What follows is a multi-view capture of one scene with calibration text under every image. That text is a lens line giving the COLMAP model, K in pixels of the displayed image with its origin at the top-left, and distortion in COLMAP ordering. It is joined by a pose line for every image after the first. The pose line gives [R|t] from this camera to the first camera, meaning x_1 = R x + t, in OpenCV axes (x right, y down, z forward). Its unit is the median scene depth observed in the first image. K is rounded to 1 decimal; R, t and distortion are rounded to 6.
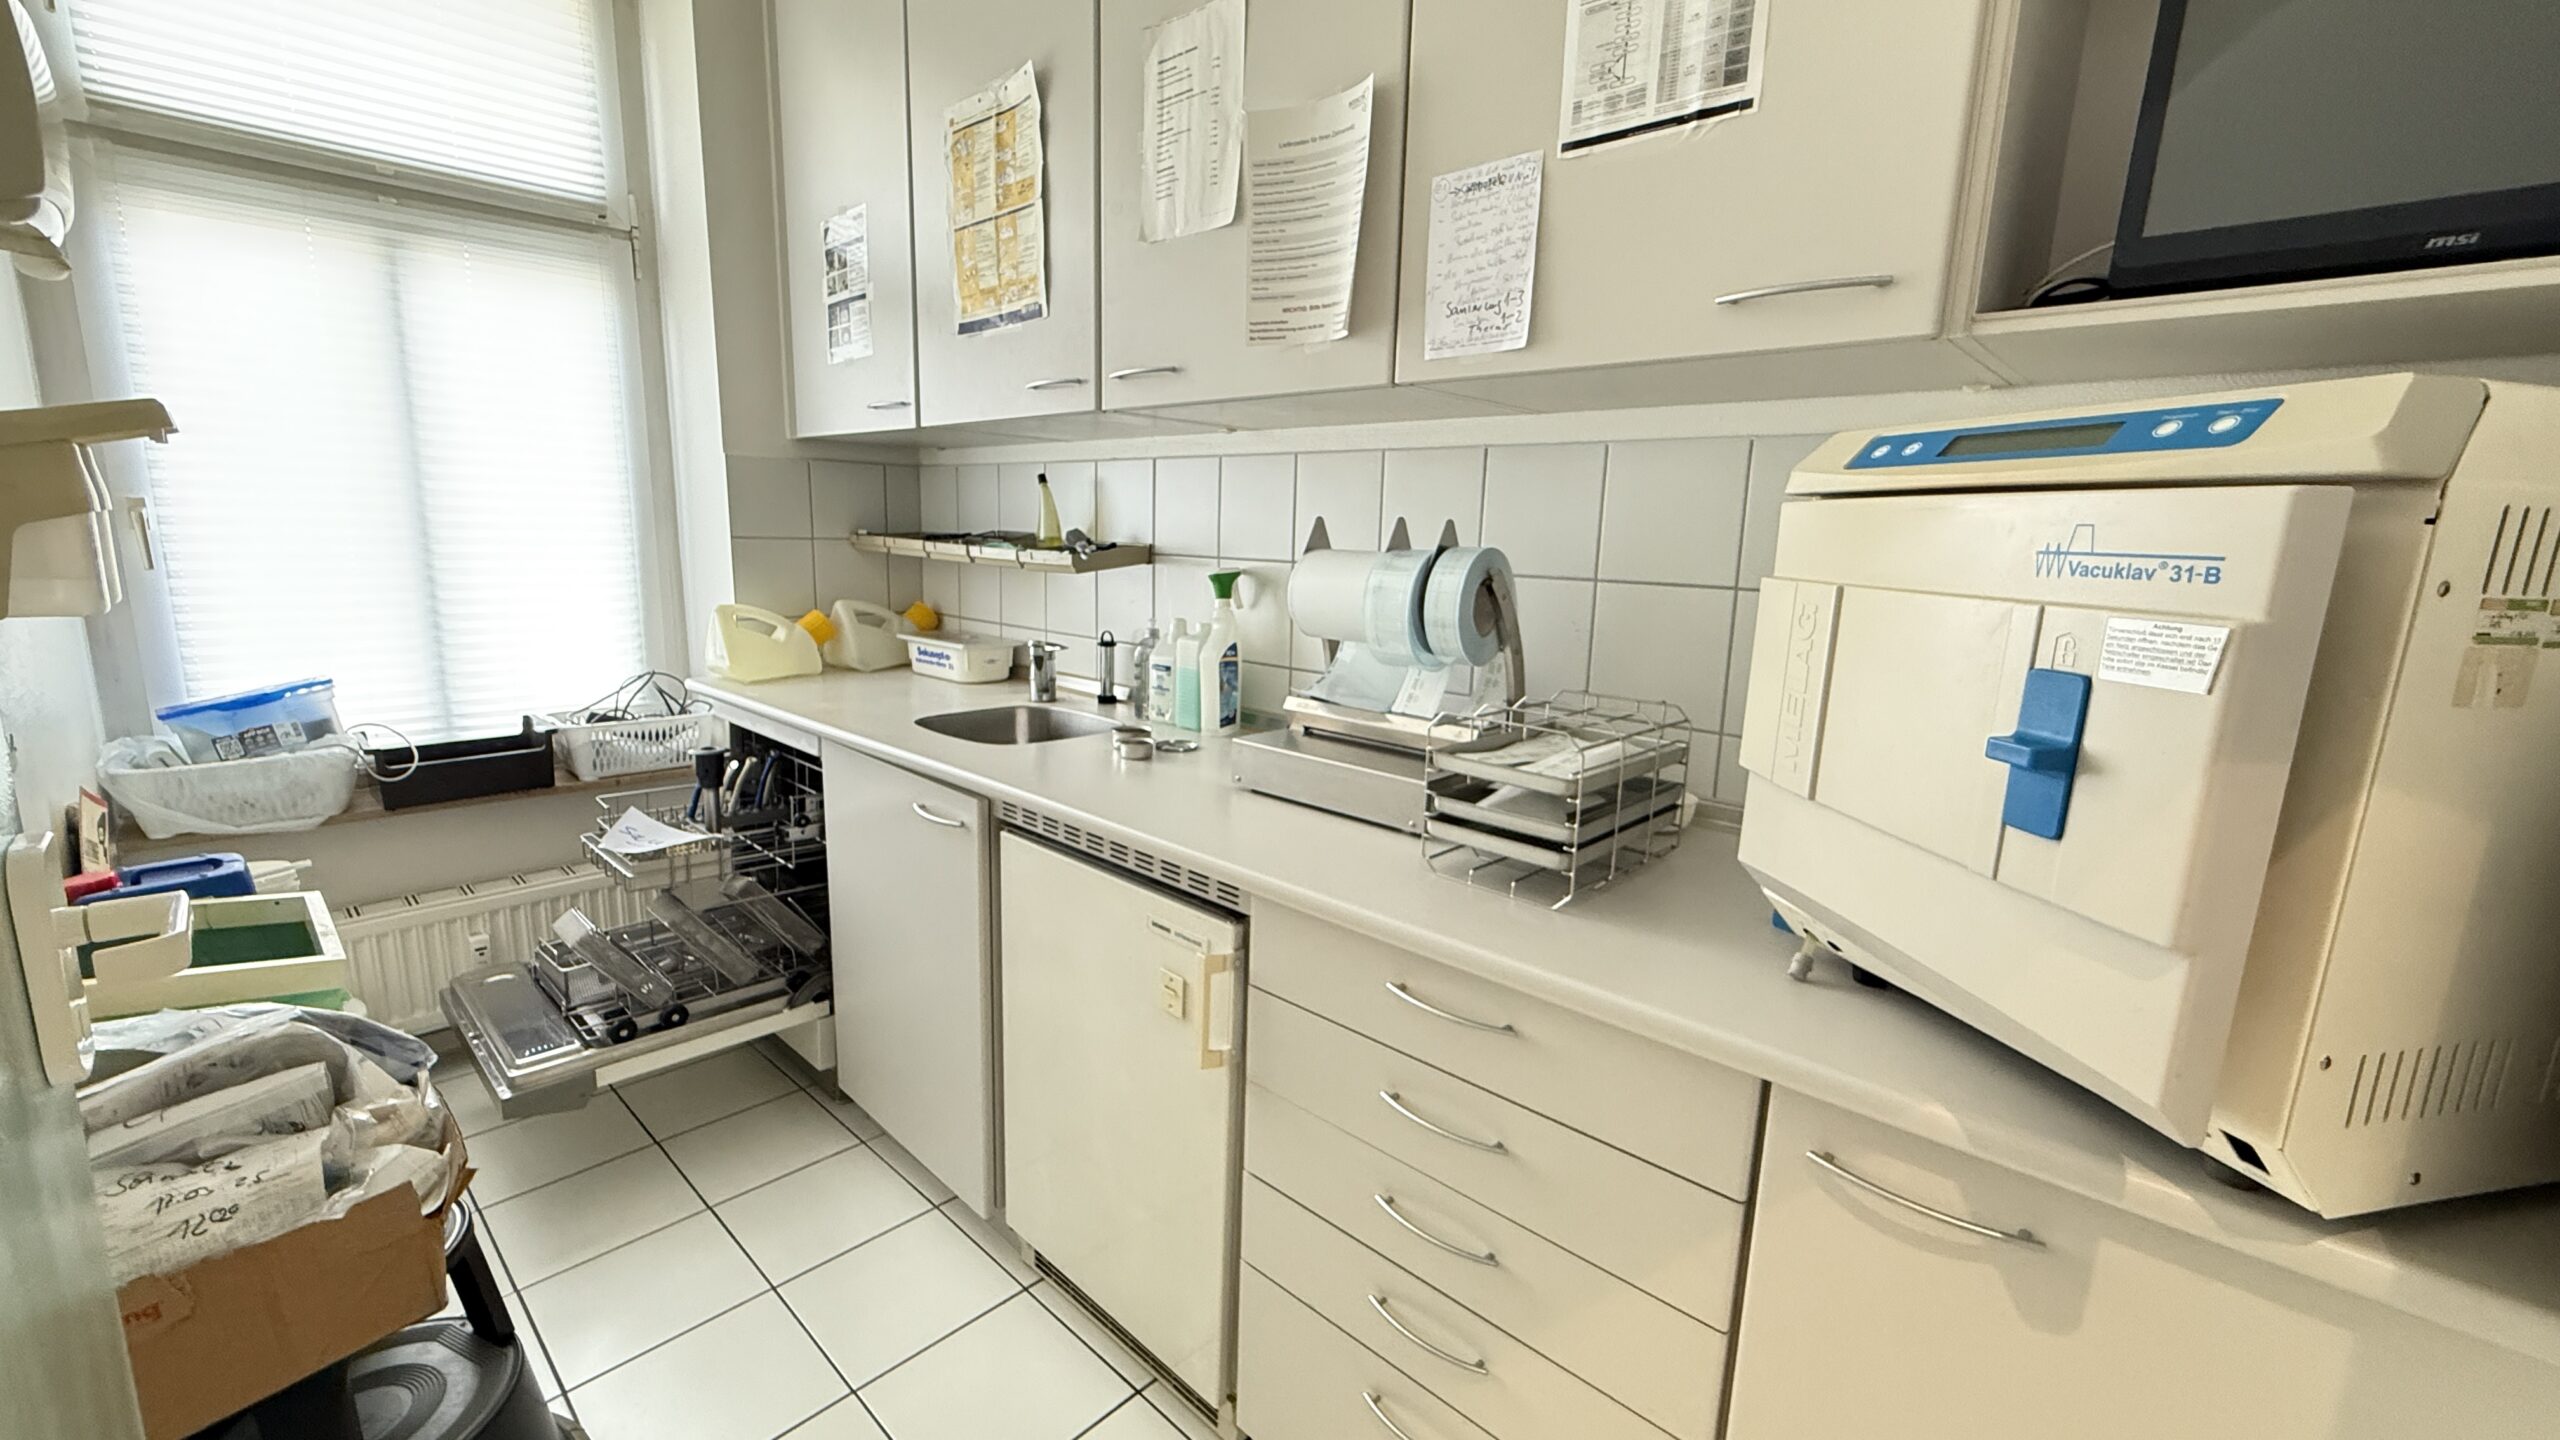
lens RADIAL K [[1016.6, 0, 1277.2], [0, 1016.6, 721.4], [0, 0, 1]] dist [0.000950, 0.000741]
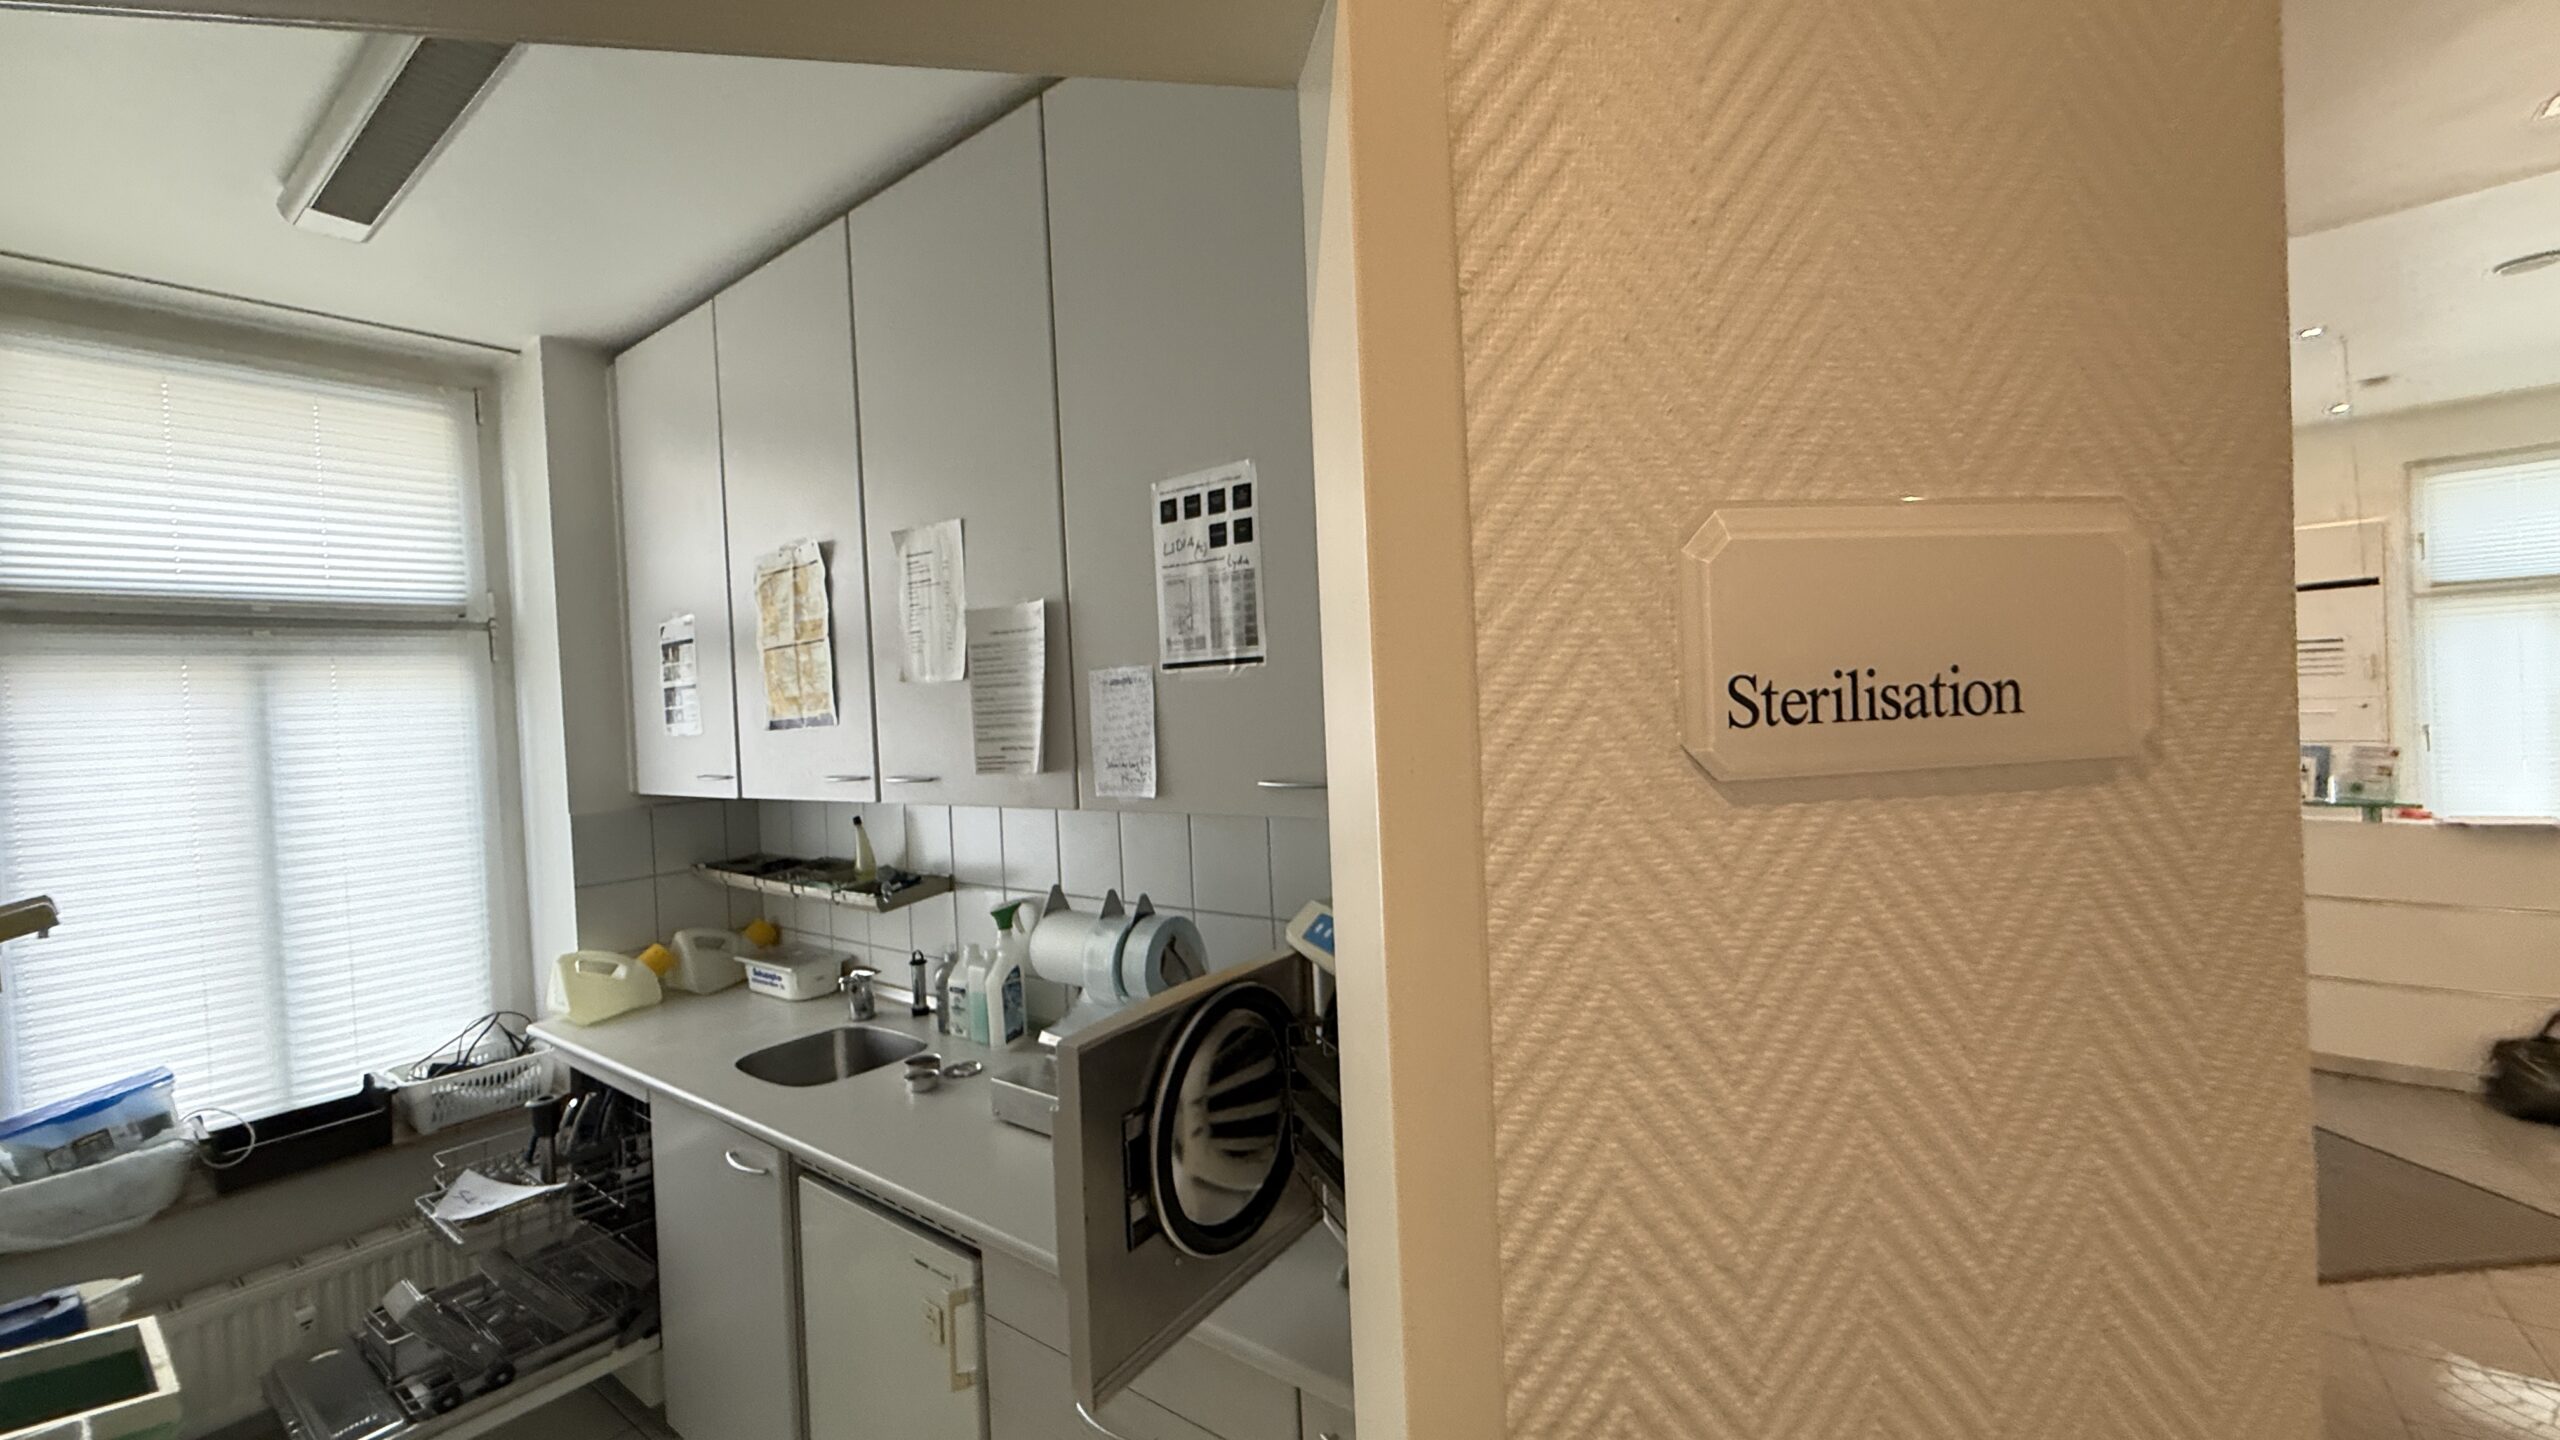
lens RADIAL K [[1016.6, 0, 1277.2], [0, 1016.6, 721.4], [0, 0, 1]] dist [0.000950, 0.000741]
pose [[0.992498, -0.078725, 0.093547, 0.160248], [0.093349, 0.982041, -0.163954, -0.127096], [-0.078960, 0.171457, 0.982022, -0.217301]]
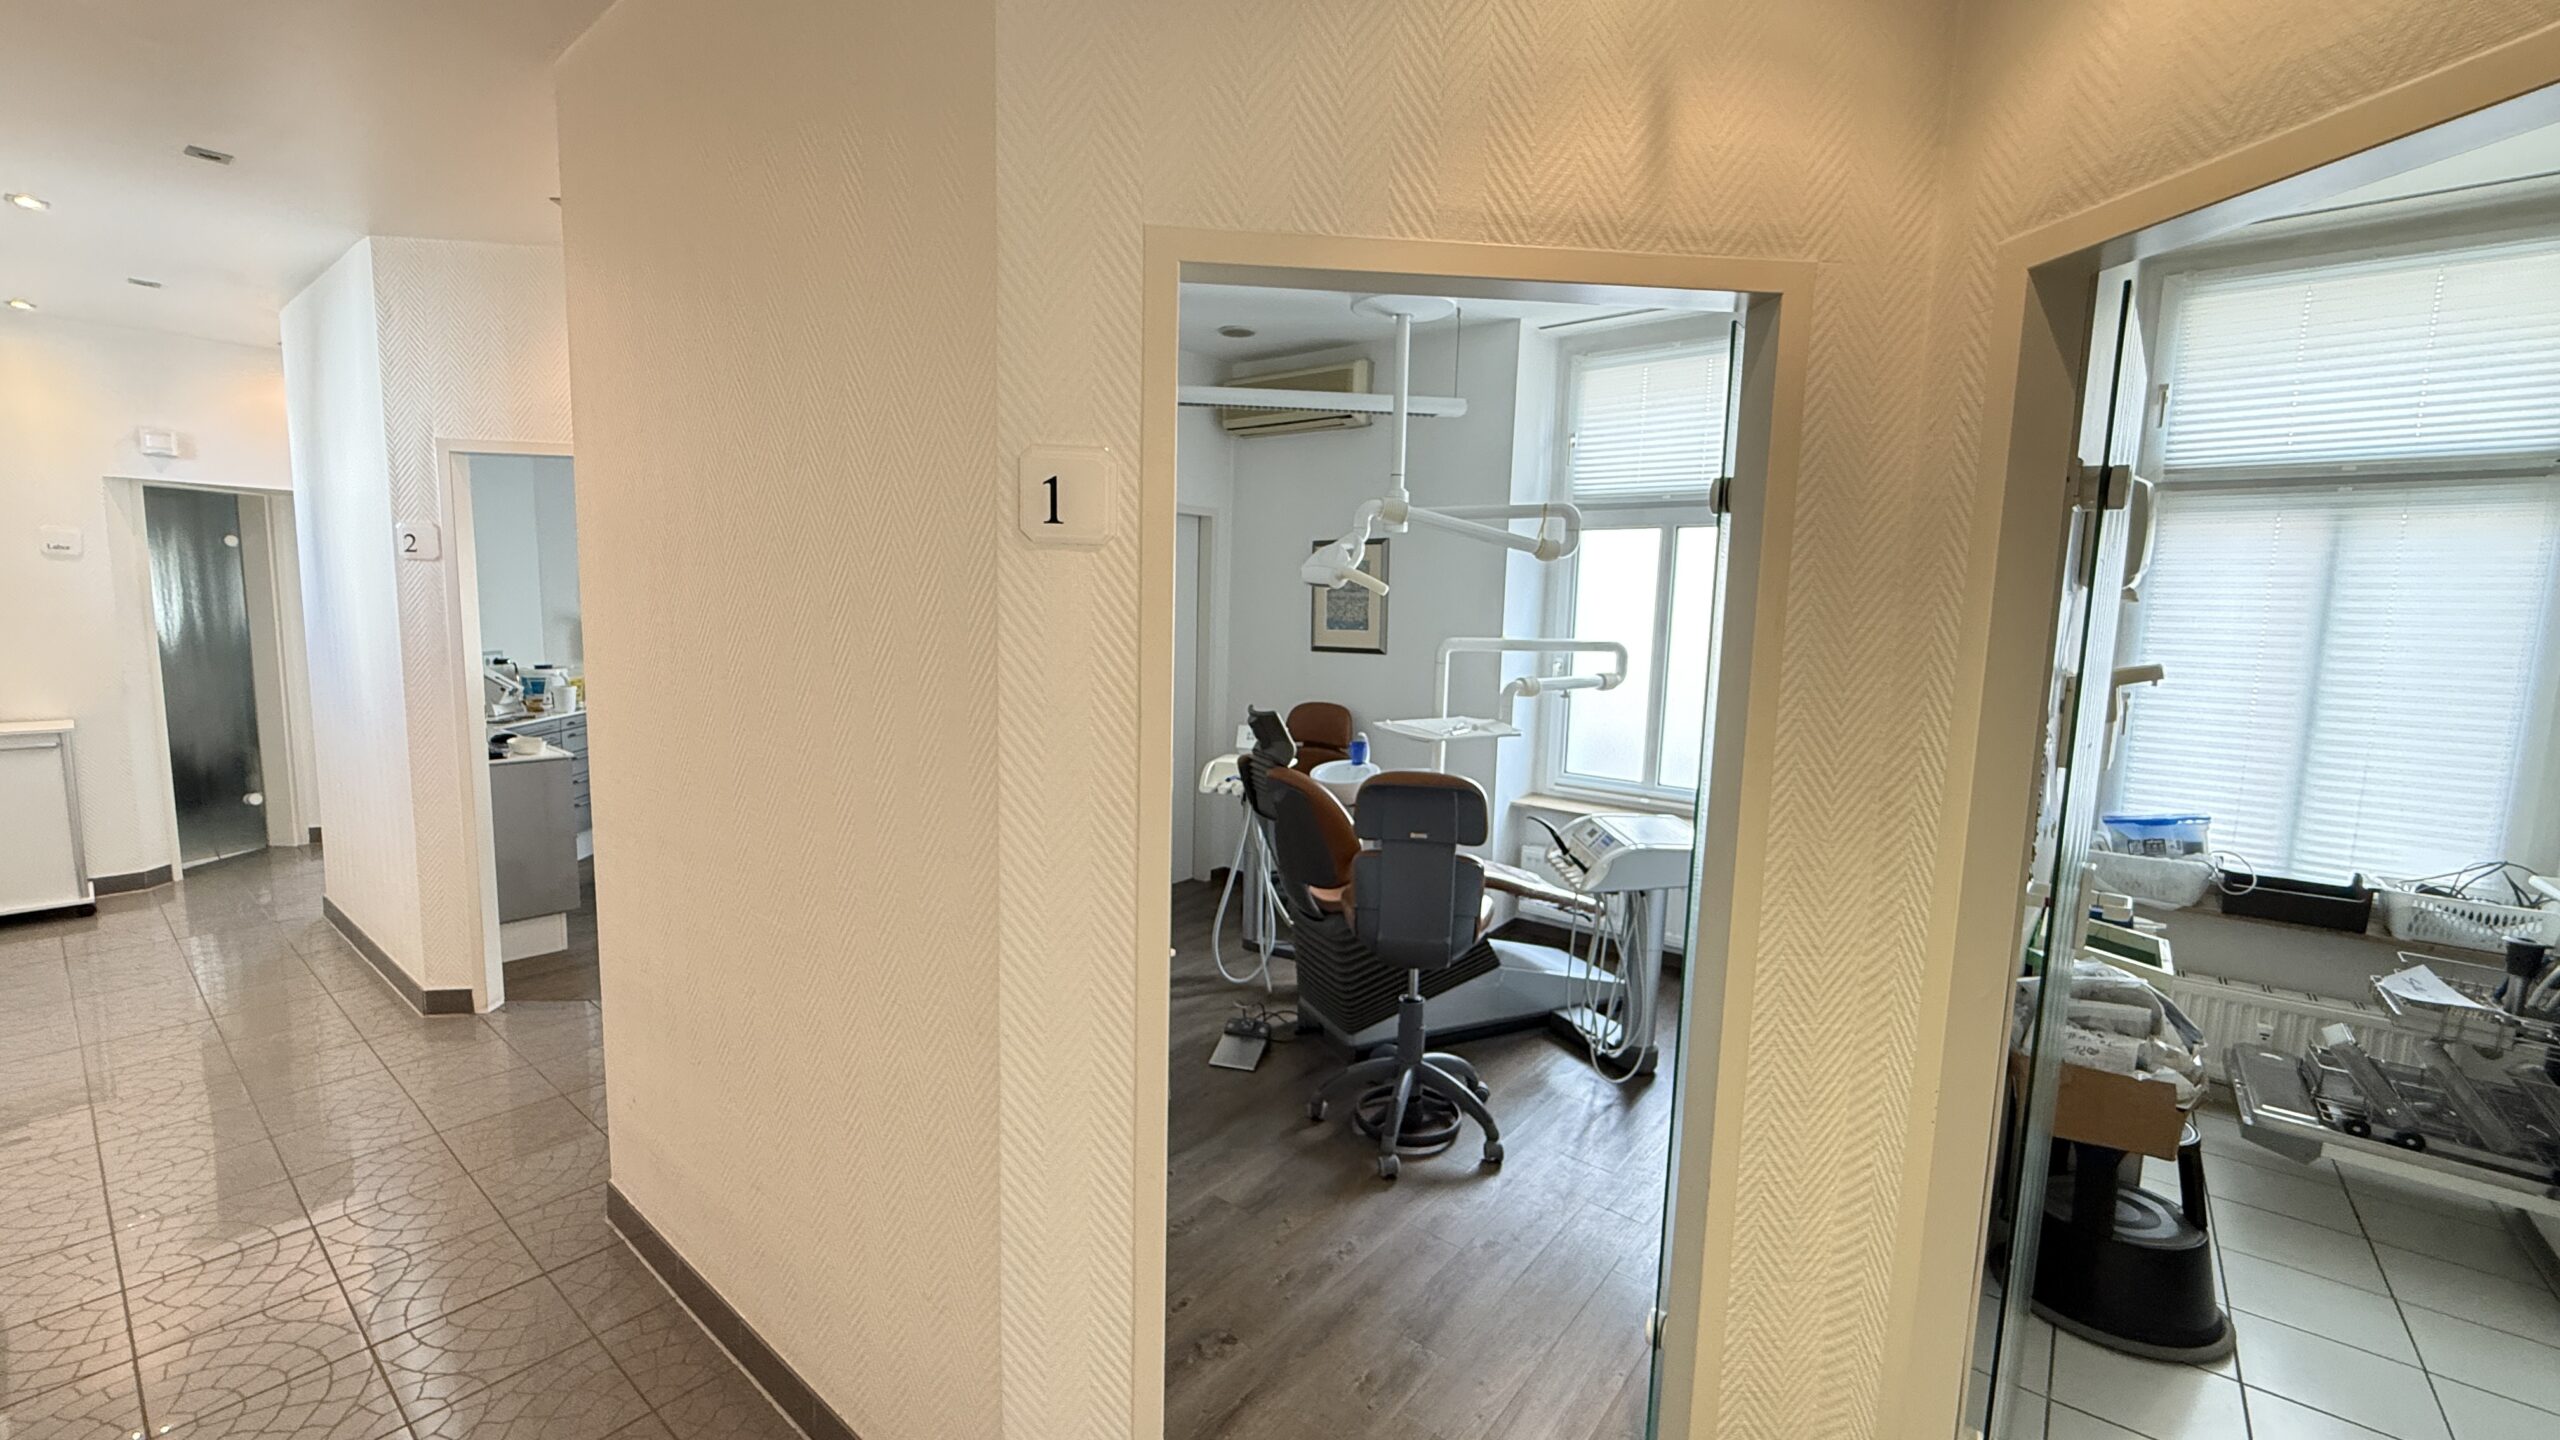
lens RADIAL K [[1016.6, 0, 1277.2], [0, 1016.6, 721.4], [0, 0, 1]] dist [0.000950, 0.000741]
pose [[0.064254, 0.088980, -0.993959, 0.466128], [-0.207148, 0.975512, 0.073938, -0.006328], [0.976197, 0.201146, 0.081113, -0.497656]]
